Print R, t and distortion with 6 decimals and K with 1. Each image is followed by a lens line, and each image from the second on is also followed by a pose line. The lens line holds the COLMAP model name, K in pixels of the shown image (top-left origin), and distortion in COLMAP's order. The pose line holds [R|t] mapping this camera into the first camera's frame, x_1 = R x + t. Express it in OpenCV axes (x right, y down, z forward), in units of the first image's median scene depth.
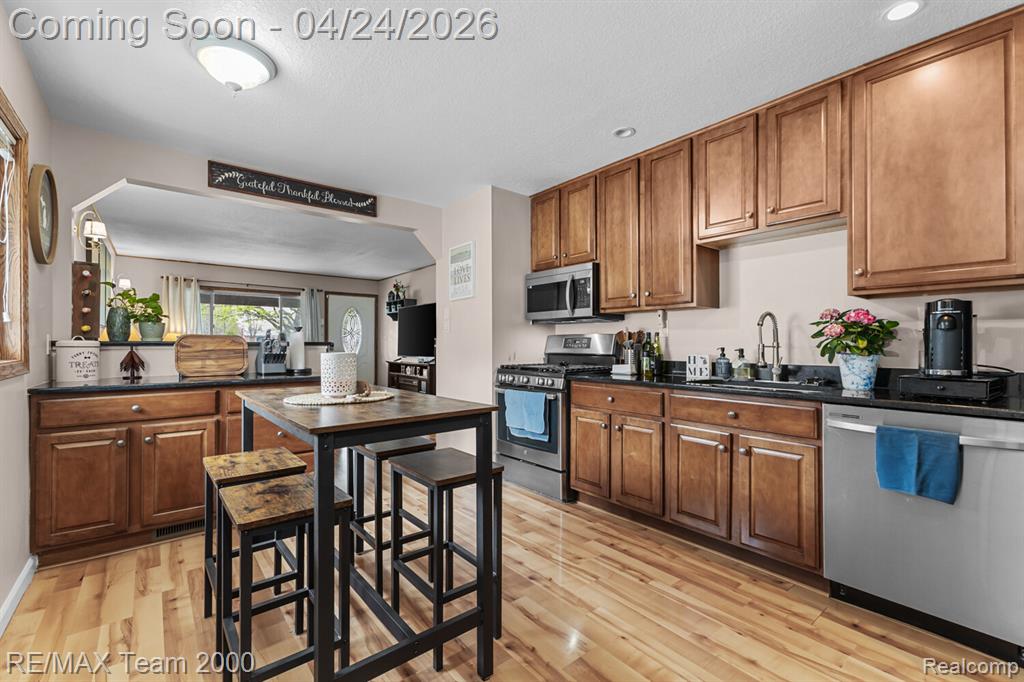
lens RADIAL K [[448.3, 0, 519.5], [0, 448.3, 344.0], [0, 0, 1]] dist [0.011203, -0.002816]
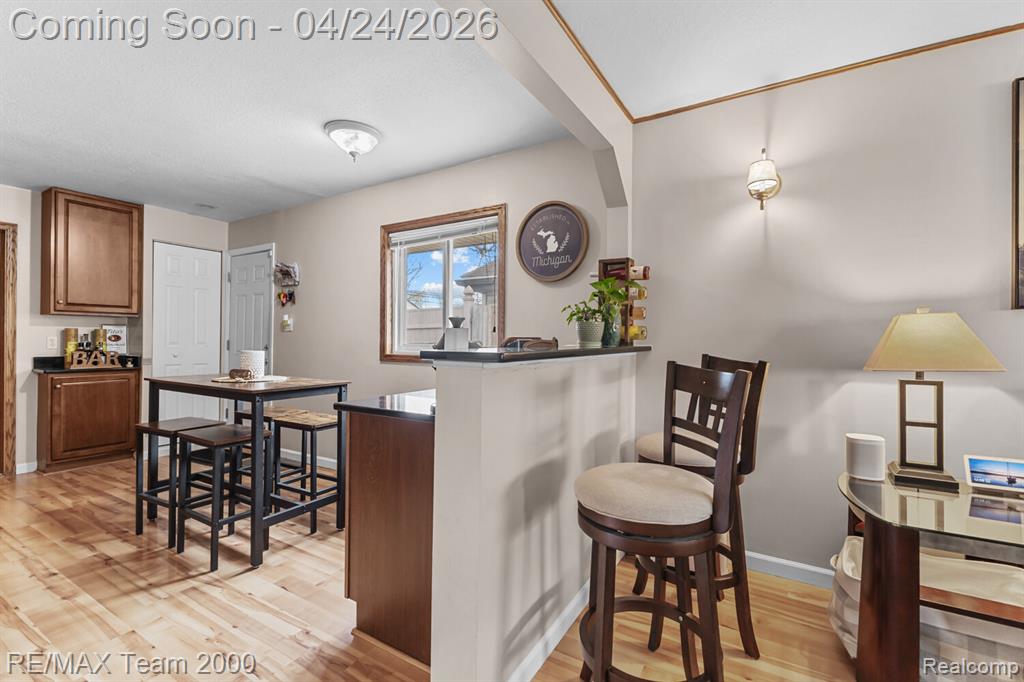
lens RADIAL K [[448.3, 0, 515.2], [0, 448.3, 337.3], [0, 0, 1]] dist [0.011203, -0.002816]
pose [[-0.945152, -0.008589, -0.326519, -0.443297], [-0.008680, 0.999962, -0.001177, -0.020068], [0.326517, 0.001721, -0.945190, 1.642220]]
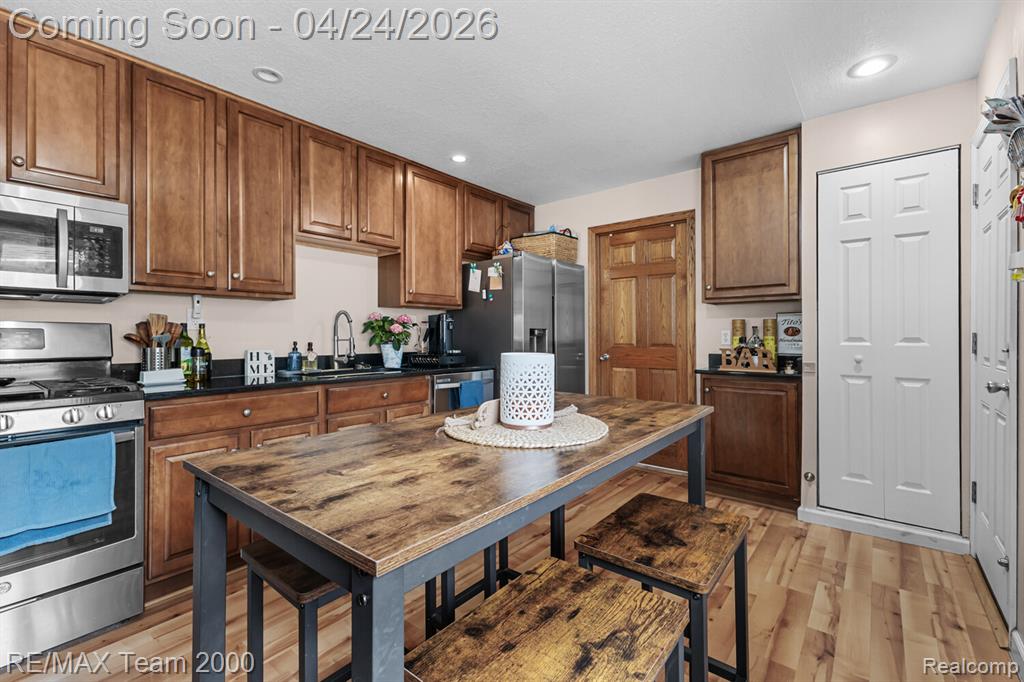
lens RADIAL K [[448.3, 0, 513.0], [0, 448.3, 333.9], [0, 0, 1]] dist [0.011203, -0.002816]
pose [[-0.193992, 0.002706, 0.980999, -0.582856], [0.006454, 0.999978, -0.001482, -0.004369], [-0.980982, 0.006044, -0.194005, 0.661493]]
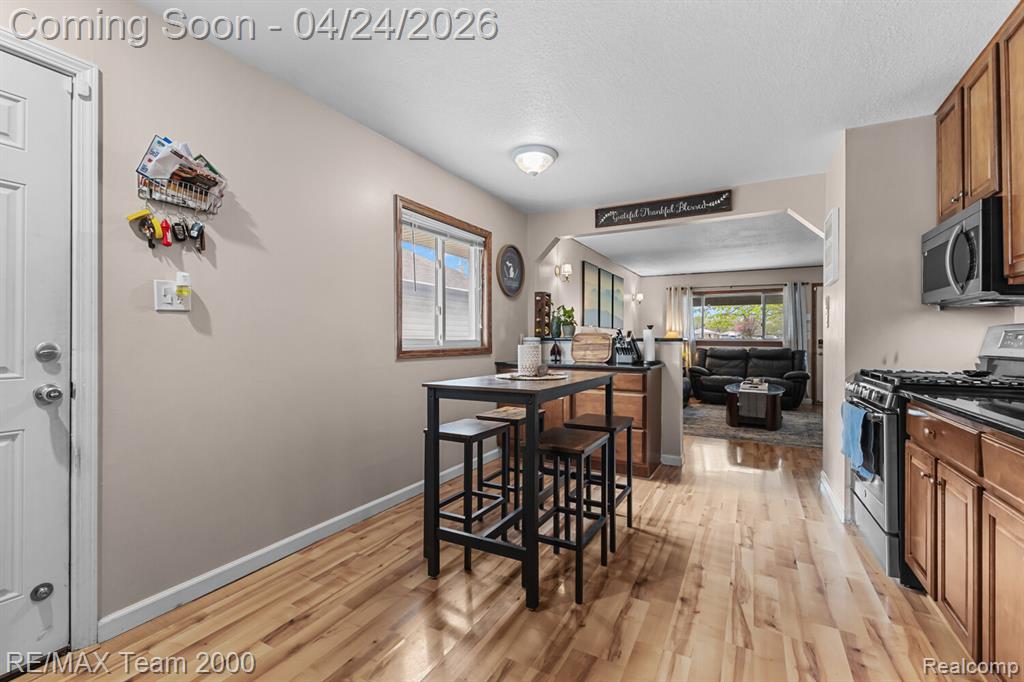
lens RADIAL K [[448.3, 0, 508.3], [0, 448.3, 334.7], [0, 0, 1]] dist [0.011203, -0.002816]
pose [[0.365457, -0.010163, -0.930773, 0.524731], [-0.004594, 0.999909, -0.012722, 0.003649], [0.930817, 0.008926, 0.365377, 0.242211]]
